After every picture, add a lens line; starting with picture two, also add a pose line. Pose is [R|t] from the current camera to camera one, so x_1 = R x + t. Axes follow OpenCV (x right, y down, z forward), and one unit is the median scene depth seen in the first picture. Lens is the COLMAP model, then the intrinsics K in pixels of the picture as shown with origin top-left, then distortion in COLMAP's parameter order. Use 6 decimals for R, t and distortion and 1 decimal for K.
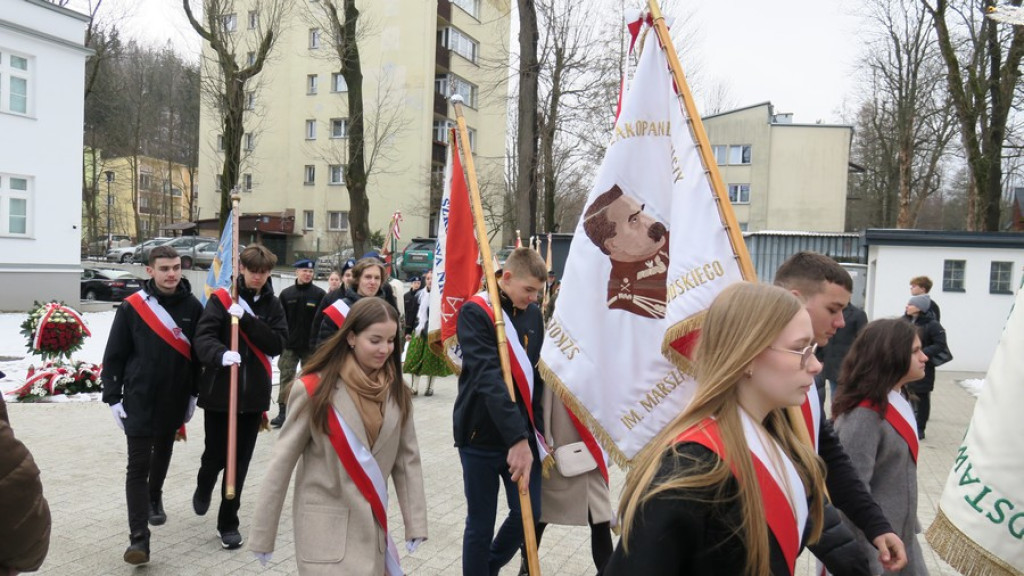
lens RADIAL K [[712.6, 0, 511.4], [0, 712.6, 297.8], [0, 0, 1]] dist [-0.017786, 0.008795]
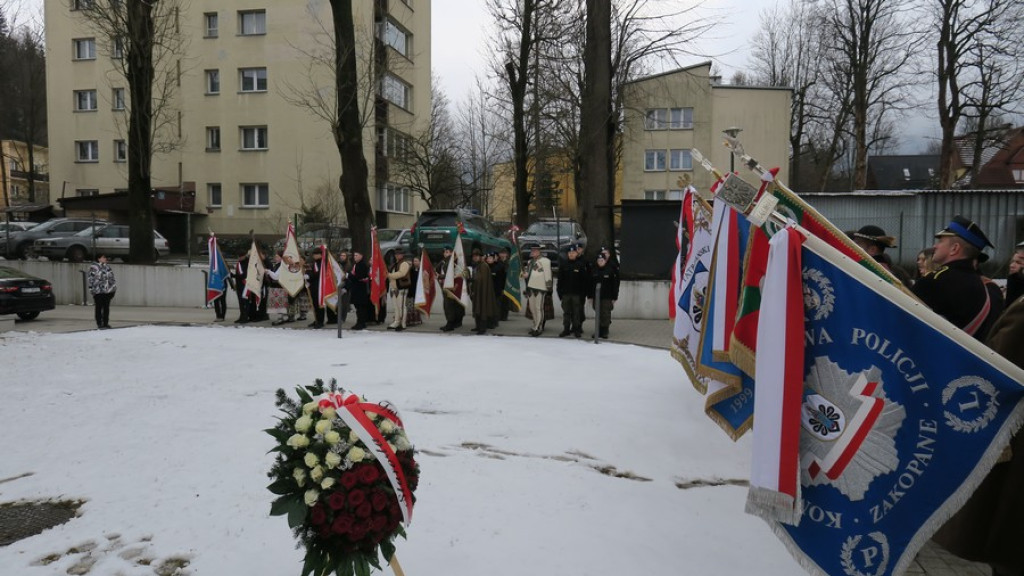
lens RADIAL K [[712.6, 0, 509.5], [0, 712.6, 294.9], [0, 0, 1]] dist [-0.017786, 0.008795]
pose [[0.976800, -0.048846, 0.208507, -0.133177], [0.042902, 0.998536, 0.032938, -0.008961], [-0.209811, -0.023228, 0.977466, 0.142422]]
